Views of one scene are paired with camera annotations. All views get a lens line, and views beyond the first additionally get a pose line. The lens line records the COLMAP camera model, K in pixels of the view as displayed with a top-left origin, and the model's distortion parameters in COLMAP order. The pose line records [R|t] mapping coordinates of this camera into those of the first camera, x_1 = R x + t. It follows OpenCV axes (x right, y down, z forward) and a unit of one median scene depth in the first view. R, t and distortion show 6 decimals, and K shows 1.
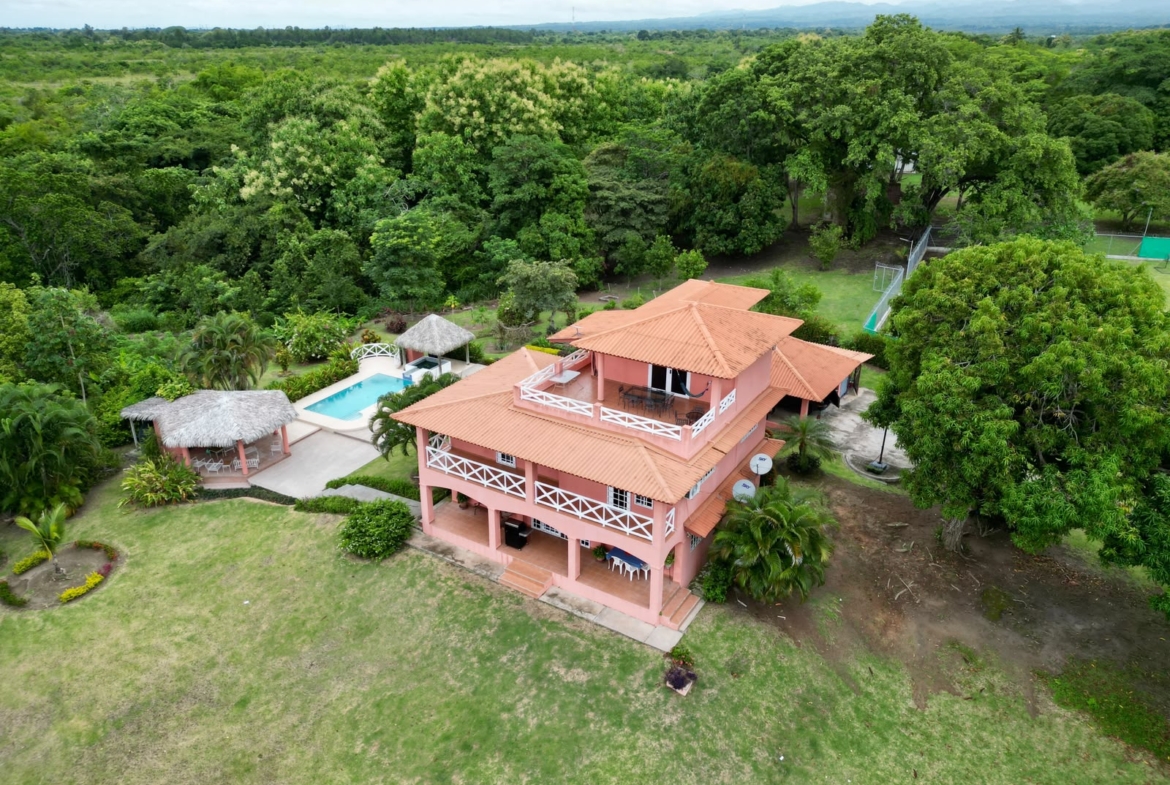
lens RADIAL K [[839.3, 0, 580.9], [0, 839.3, 377.5], [0, 0, 1]] dist [0.054017, -0.001824]
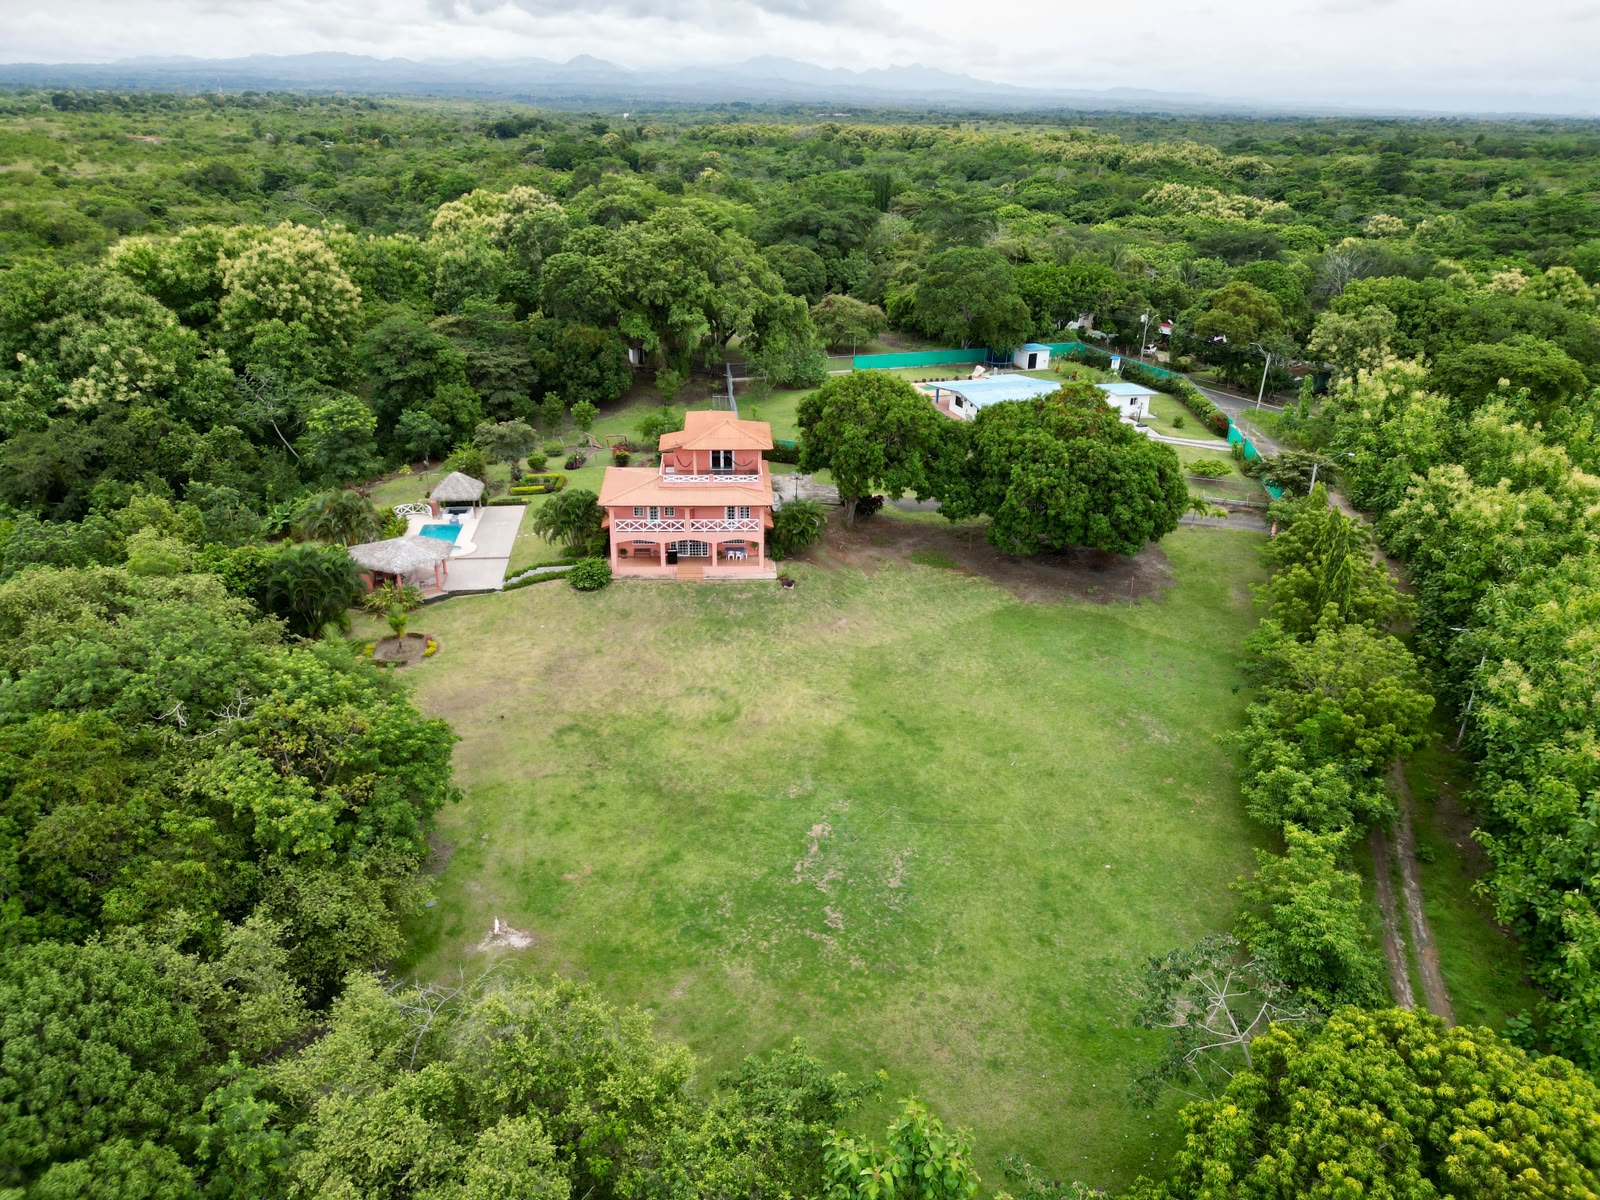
lens RADIAL K [[1257.0, 0, 800.0], [0, 1257.0, 600.0], [0, 0, 1]] dist [0.052836, -0.002385]
pose [[0.802457, -0.215365, 0.556489, -0.721166], [0.209062, 0.974956, 0.075847, 0.065993], [-0.558888, 0.055477, 0.827386, -0.734135]]
